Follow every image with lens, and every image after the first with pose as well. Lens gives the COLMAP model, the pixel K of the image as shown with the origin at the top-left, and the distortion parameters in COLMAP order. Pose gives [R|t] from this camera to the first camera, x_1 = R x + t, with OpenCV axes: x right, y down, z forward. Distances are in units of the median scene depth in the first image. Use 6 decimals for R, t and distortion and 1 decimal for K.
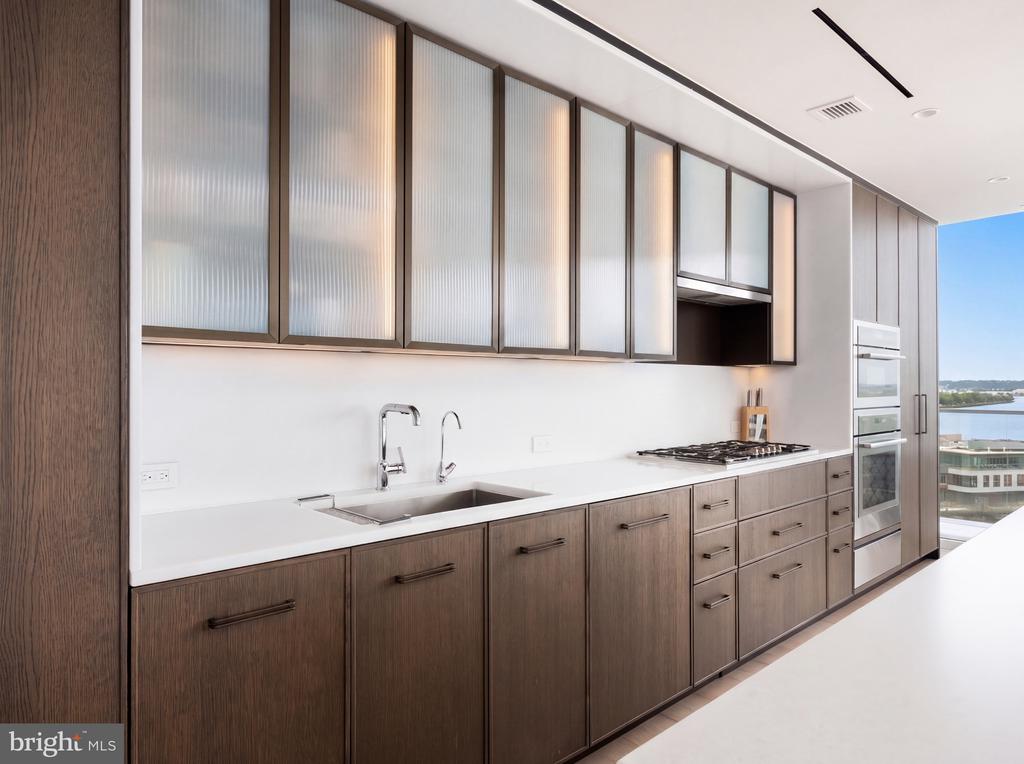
lens RADIAL K [[653.5, 0, 511.9], [0, 653.5, 380.8], [0, 0, 1]] dist [0.001457, -0.000845]
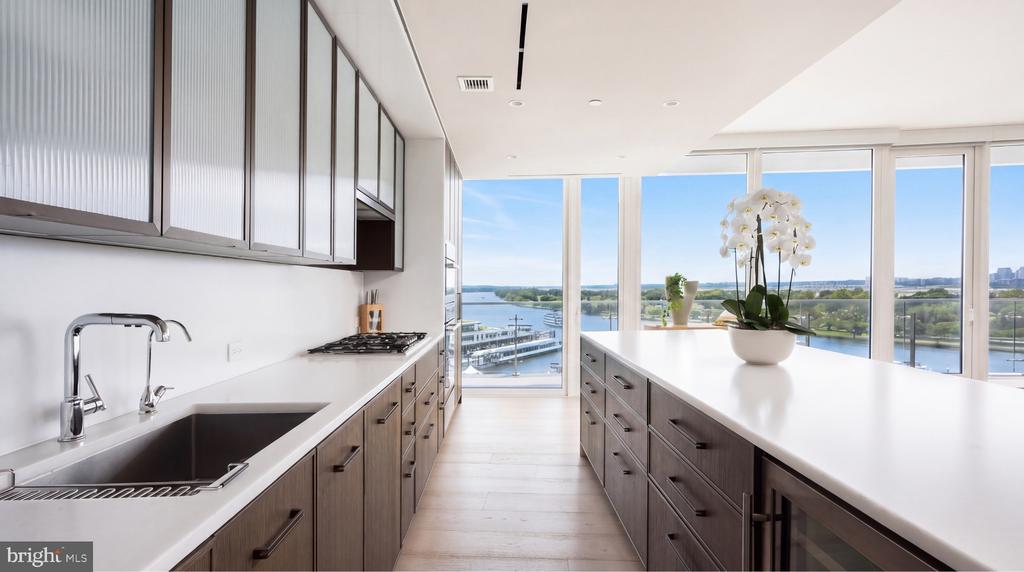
lens RADIAL K [[502.1, 0, 512.0], [0, 502.1, 288.8], [0, 0, 1]] dist [-0.000422, -0.000462]
pose [[0.662210, -0.005266, 0.749300, -0.245905], [-0.001973, 0.999960, 0.008771, 0.002879], [-0.749315, -0.007287, 0.662173, 0.261045]]
